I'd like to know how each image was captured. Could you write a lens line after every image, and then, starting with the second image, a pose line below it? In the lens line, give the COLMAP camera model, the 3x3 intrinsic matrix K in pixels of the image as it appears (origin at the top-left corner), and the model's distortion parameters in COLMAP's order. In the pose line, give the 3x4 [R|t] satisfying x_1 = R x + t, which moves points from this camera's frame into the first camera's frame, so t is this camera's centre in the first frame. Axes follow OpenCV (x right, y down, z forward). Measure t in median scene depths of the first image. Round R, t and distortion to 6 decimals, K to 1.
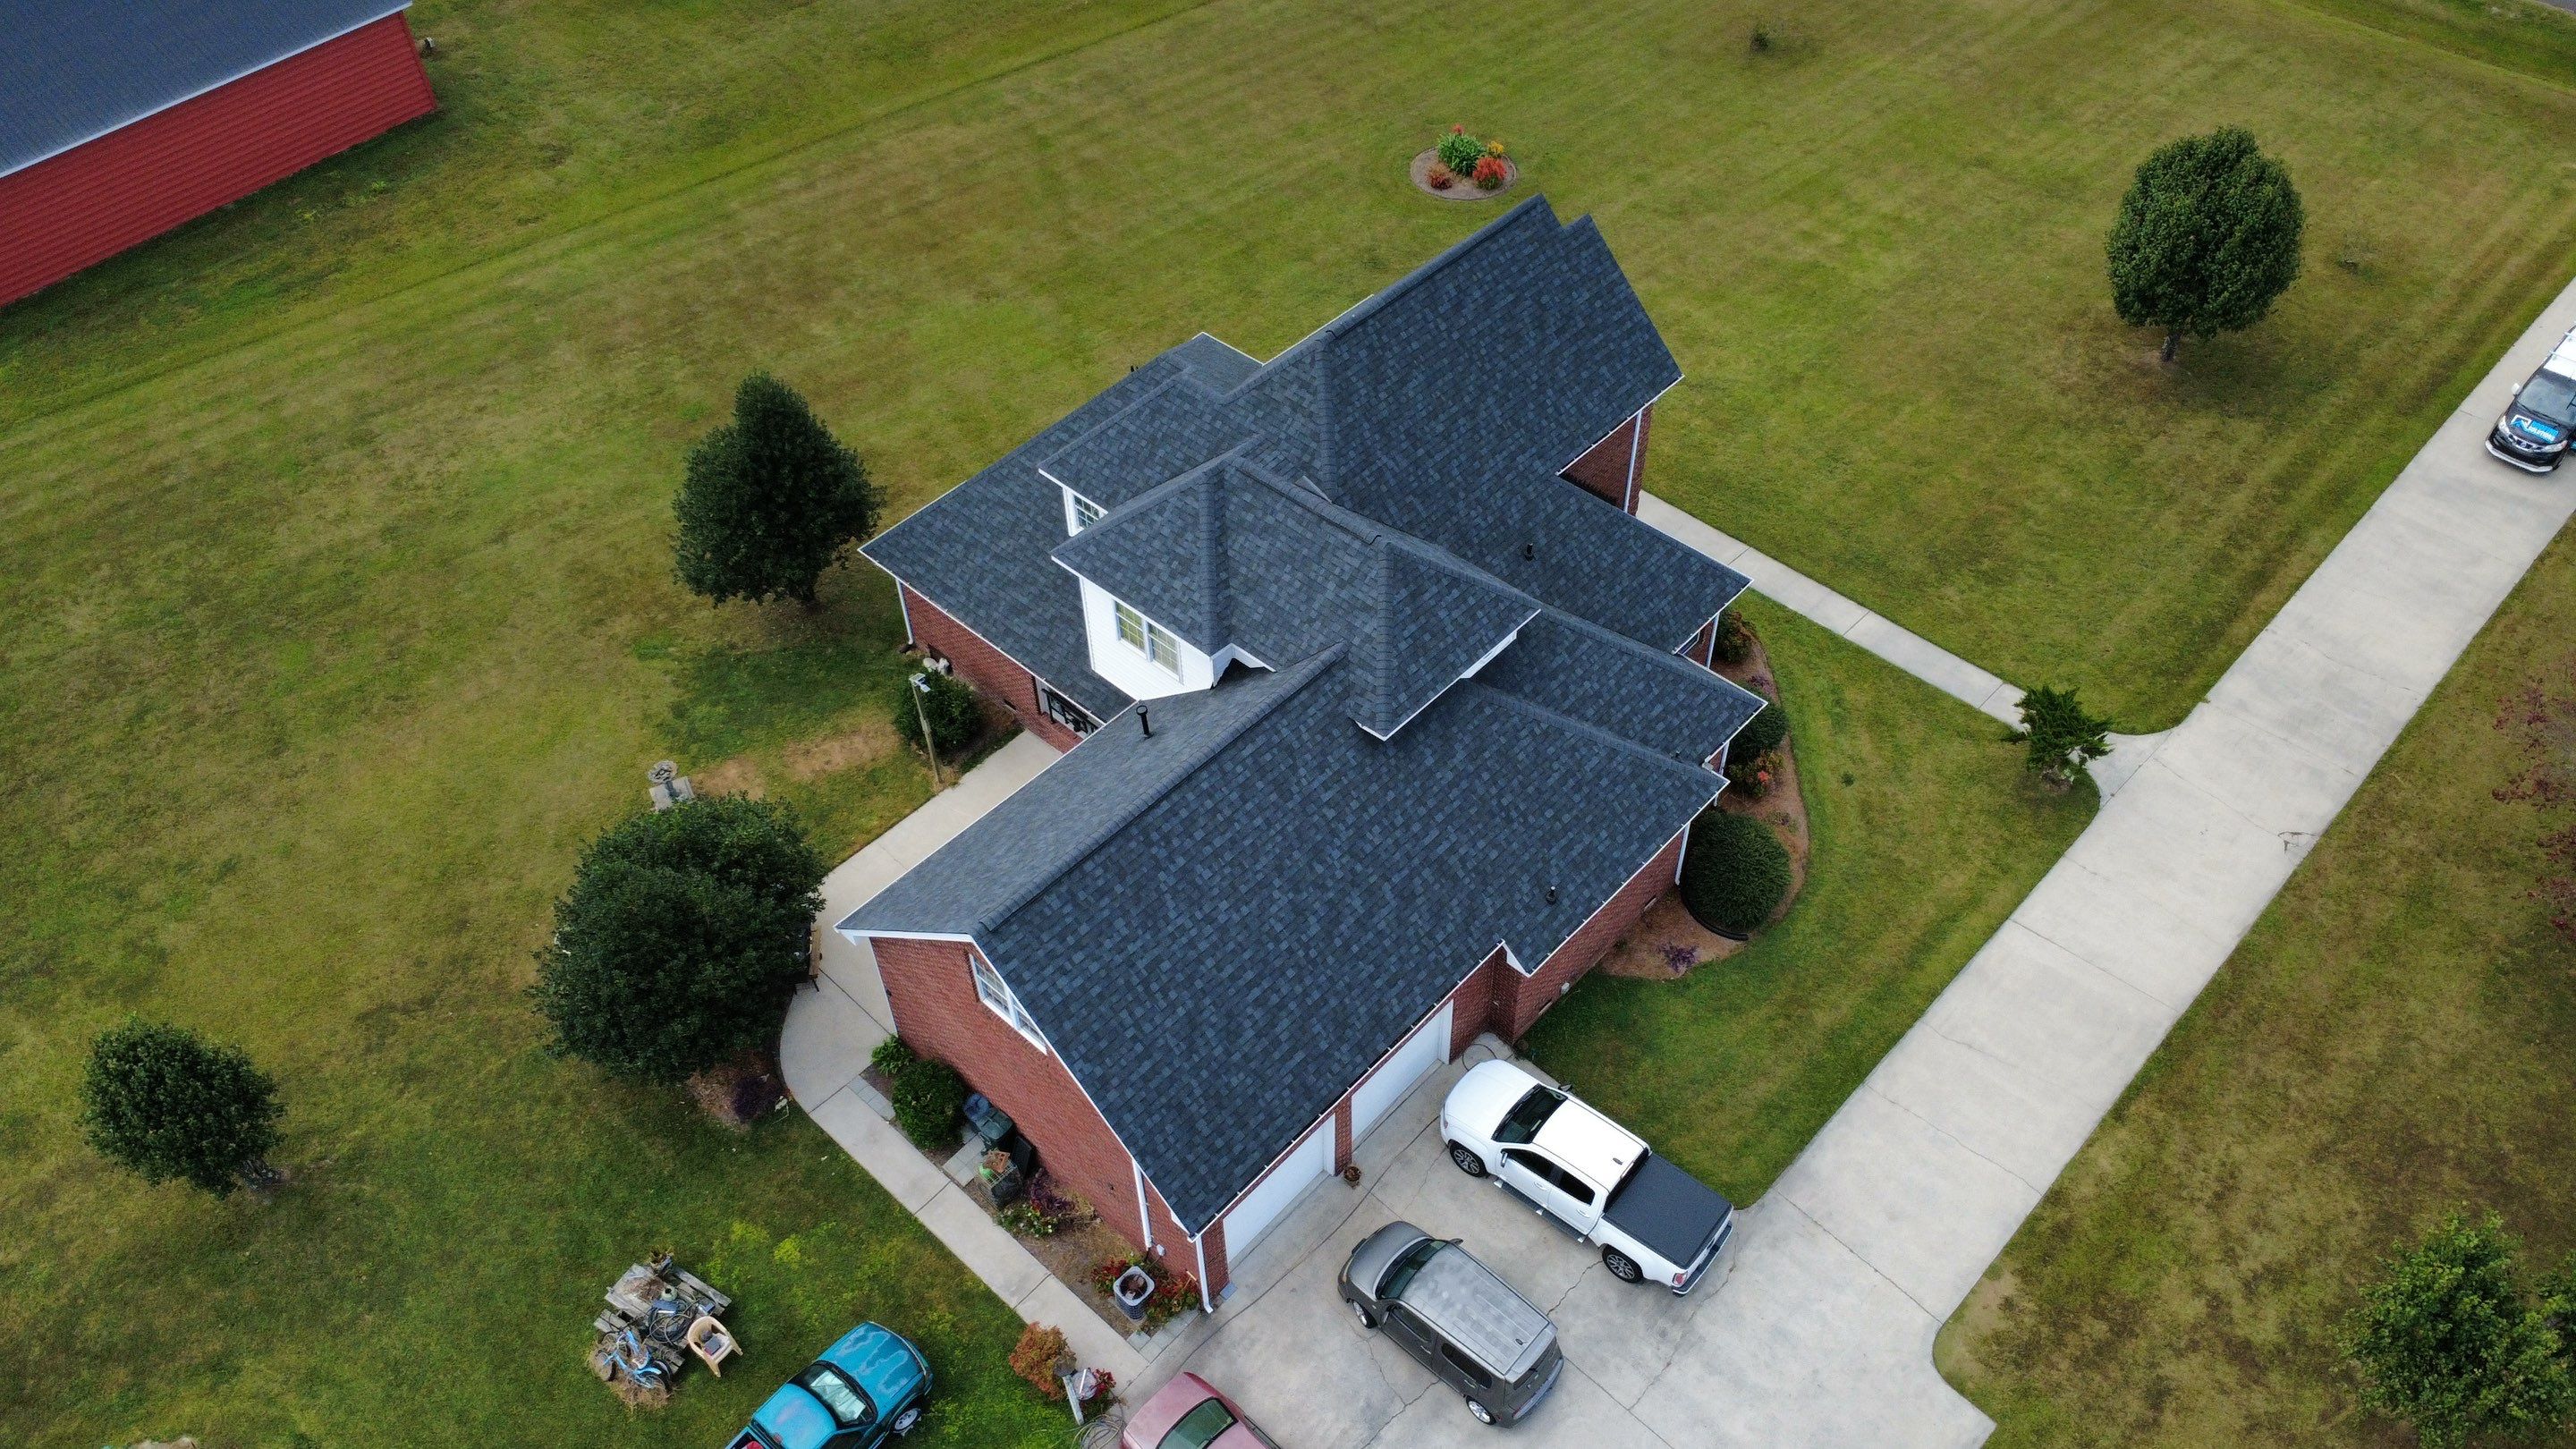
lens RADIAL K [[1885.5, 0, 1287.4], [0, 1885.5, 728.4], [0, 0, 1]] dist [-0.001087, -0.003824]
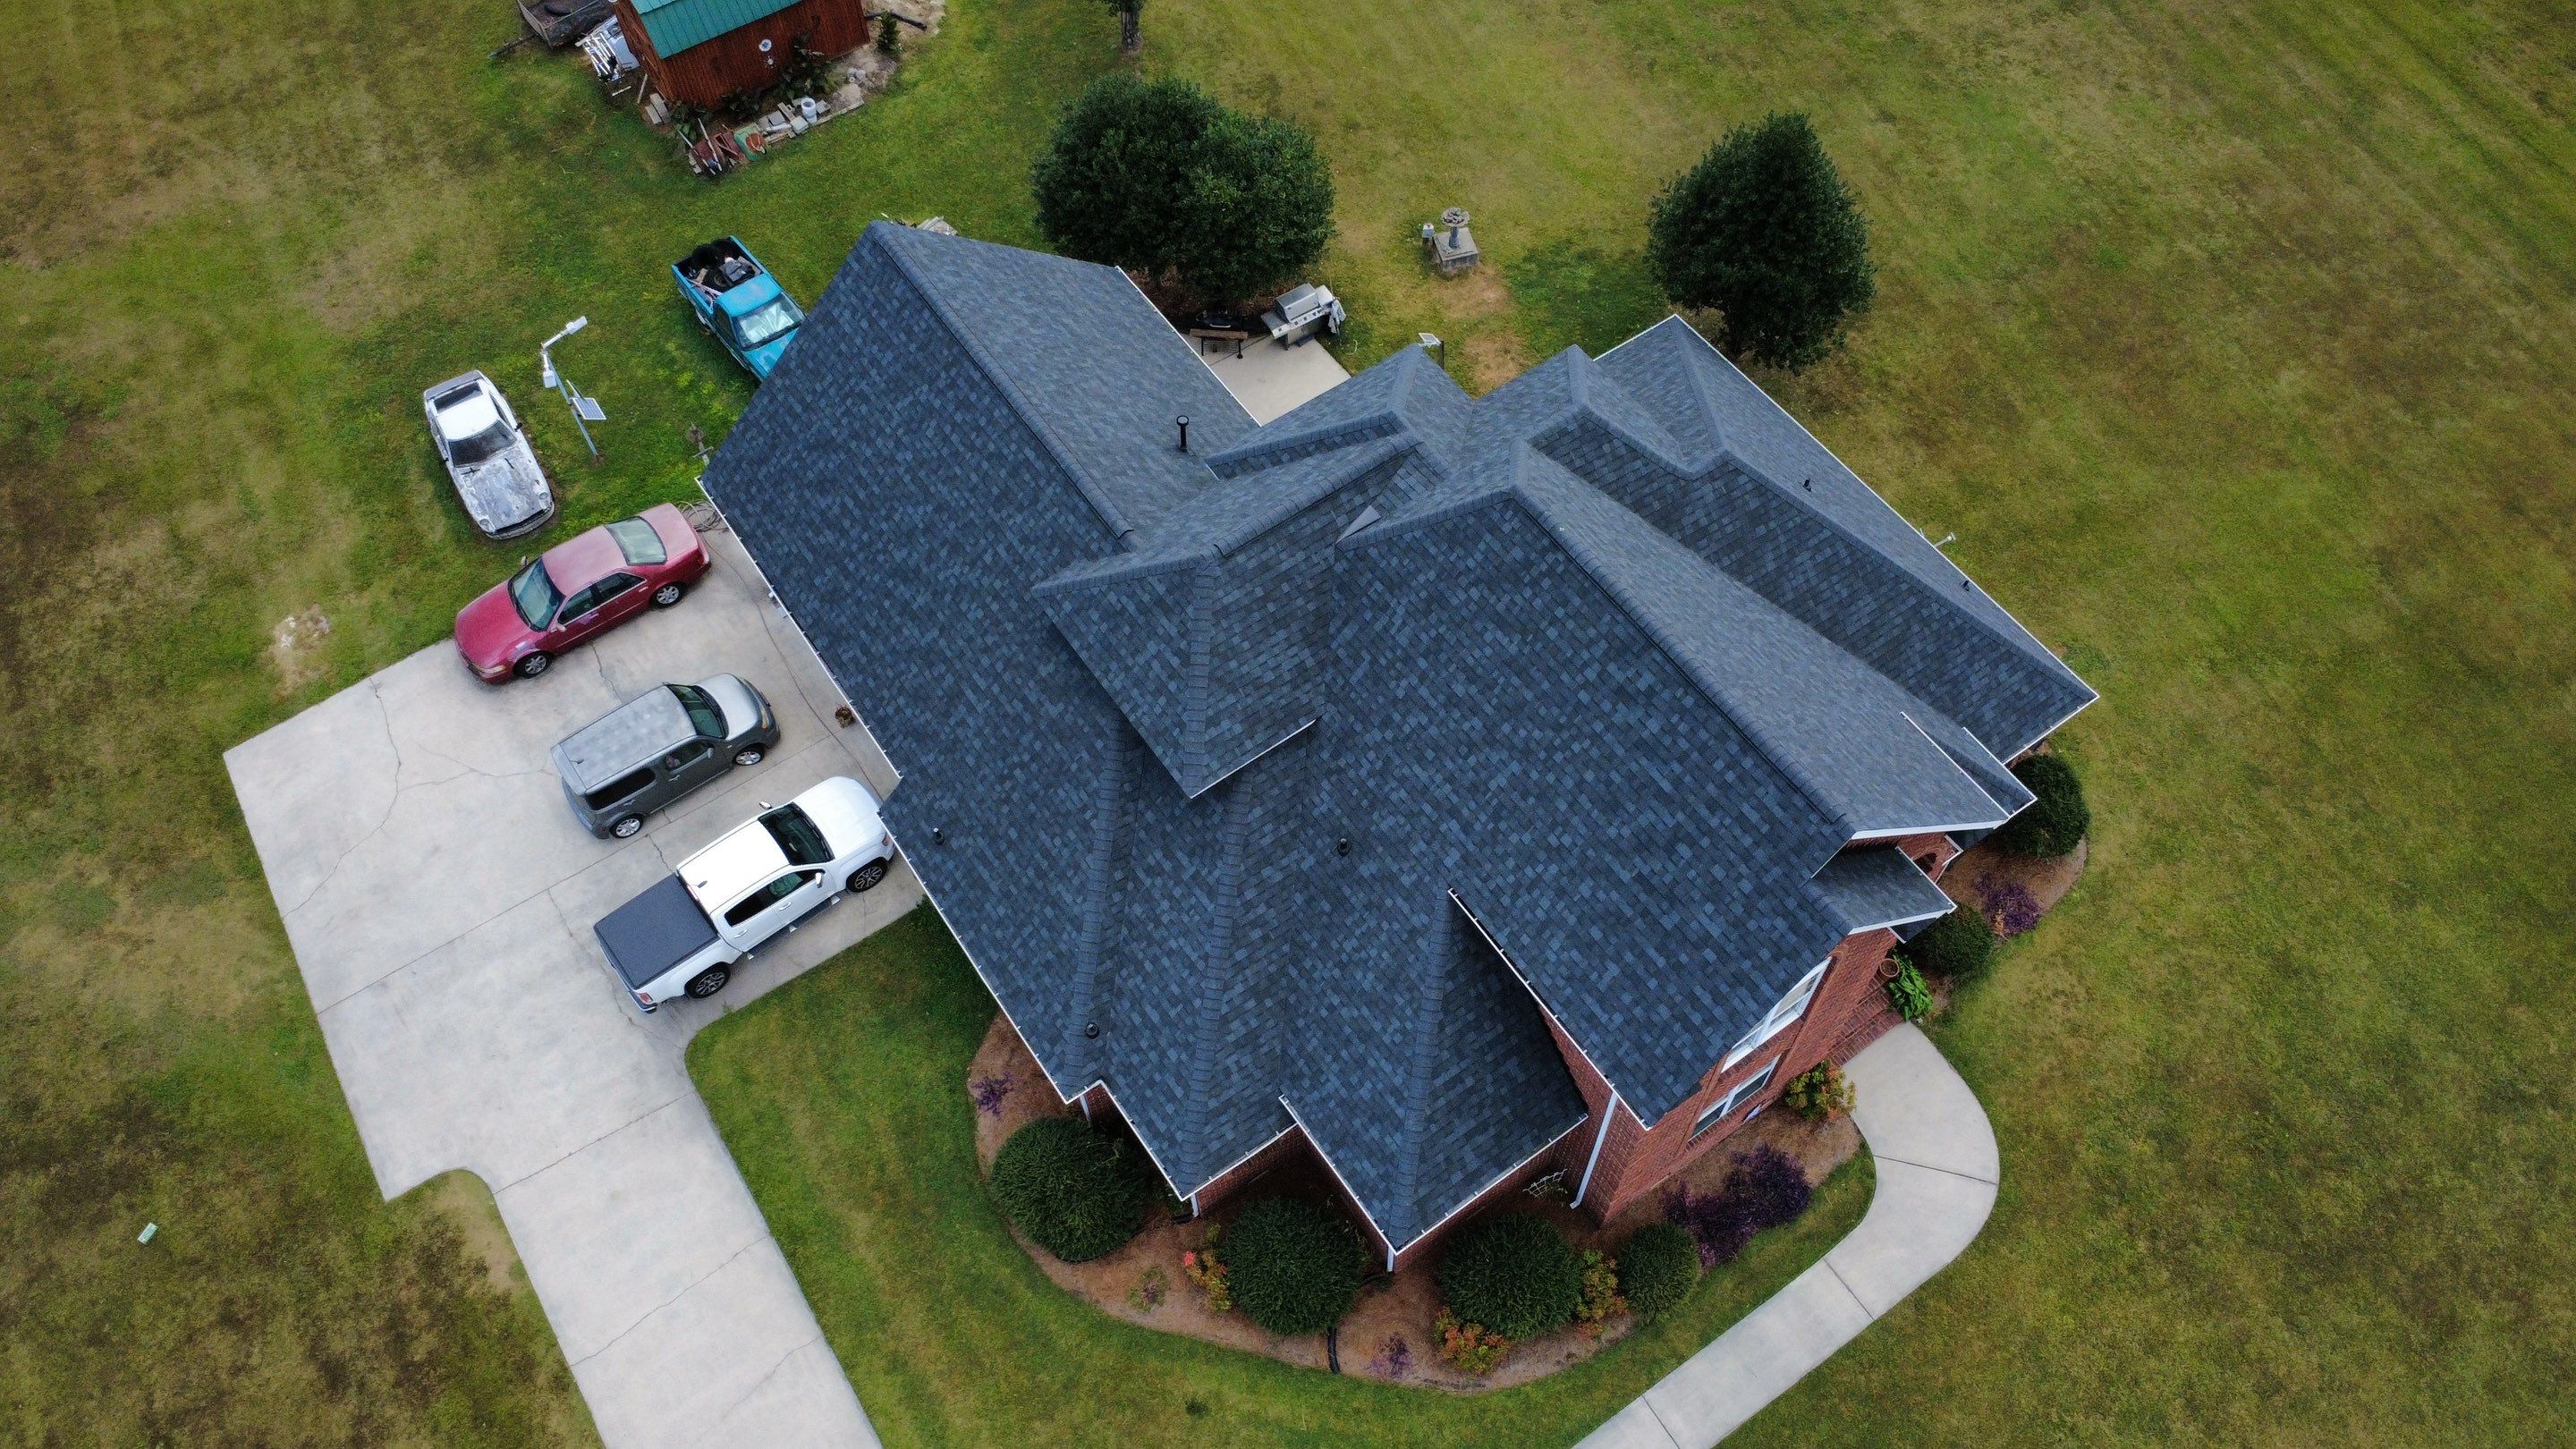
lens RADIAL K [[1885.5, 0, 1288.0], [0, 1885.5, 726.7], [0, 0, 1]] dist [-0.001087, -0.003824]
pose [[-0.212787, 0.849865, -0.482132, 0.479224], [-0.690362, 0.218421, 0.689705, -0.640055], [0.691464, 0.479606, 0.540237, 0.581286]]
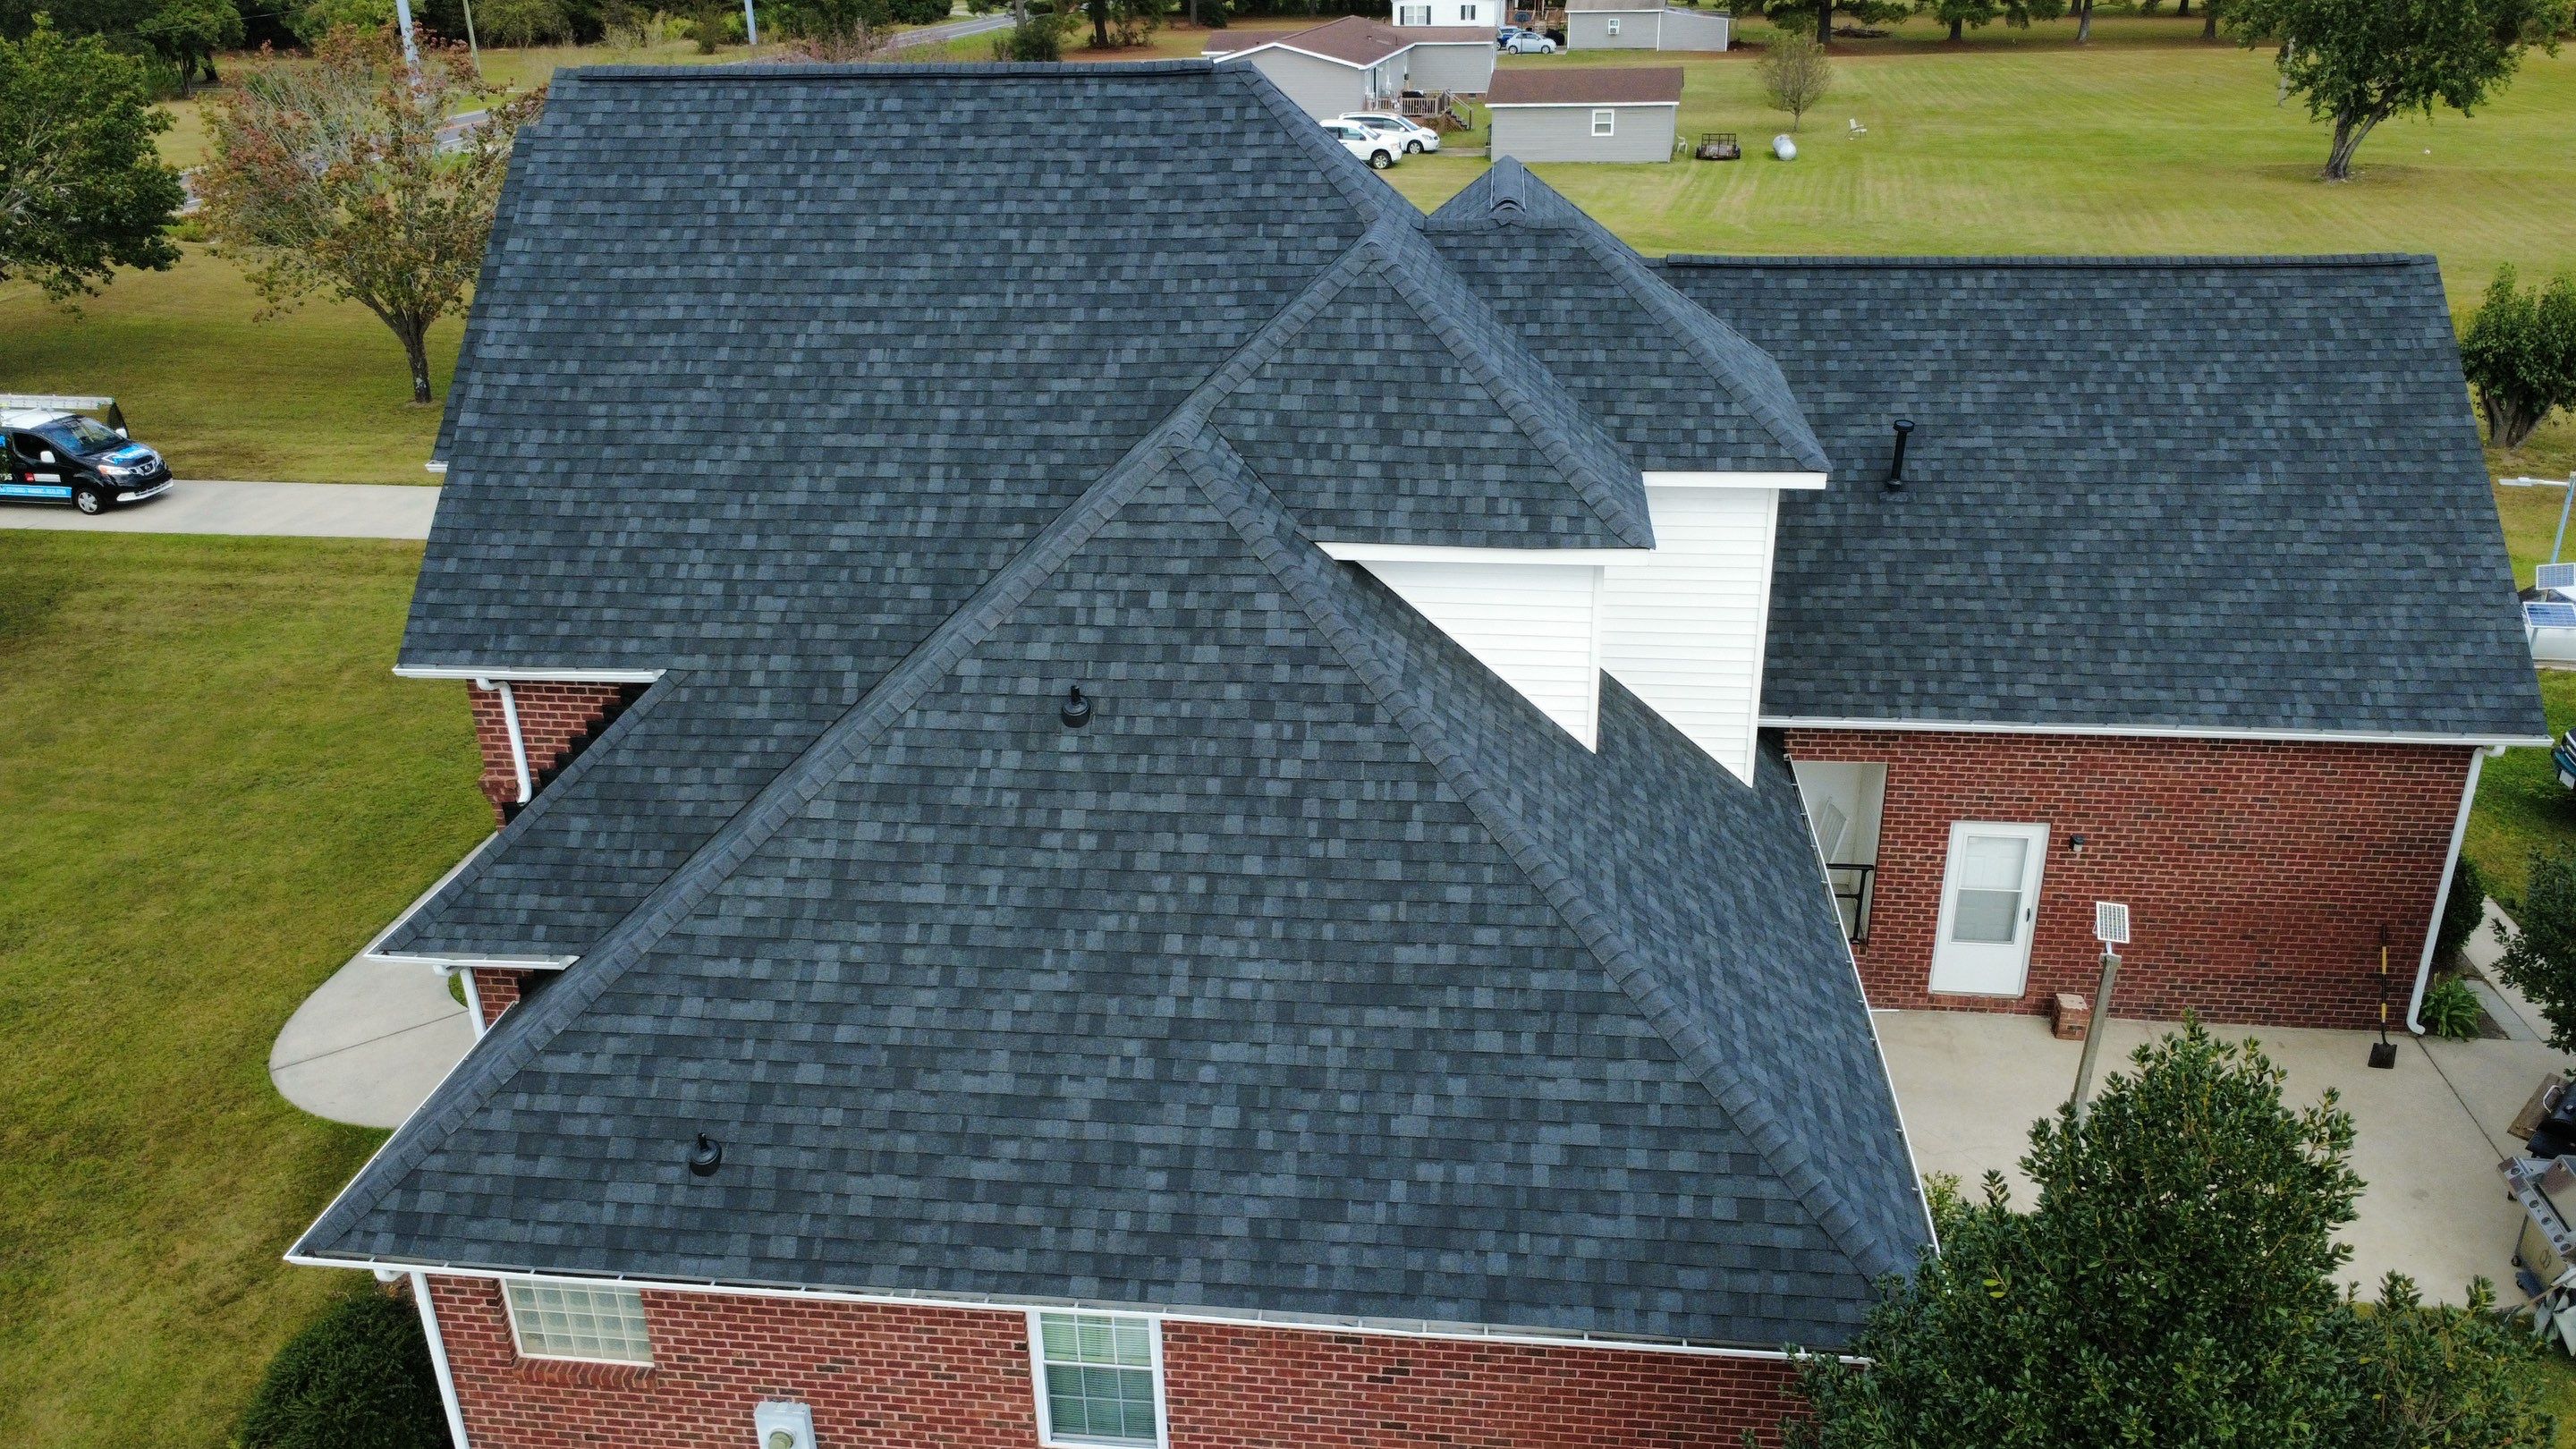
lens RADIAL K [[1885.5, 0, 1288.4], [0, 1885.5, 731.2], [0, 0, 1]] dist [-0.001087, -0.003824]
pose [[-0.589914, -0.294474, 0.751855, -0.414063], [0.609327, 0.448631, 0.653797, -0.445667], [-0.529832, 0.843810, -0.085223, 1.188256]]
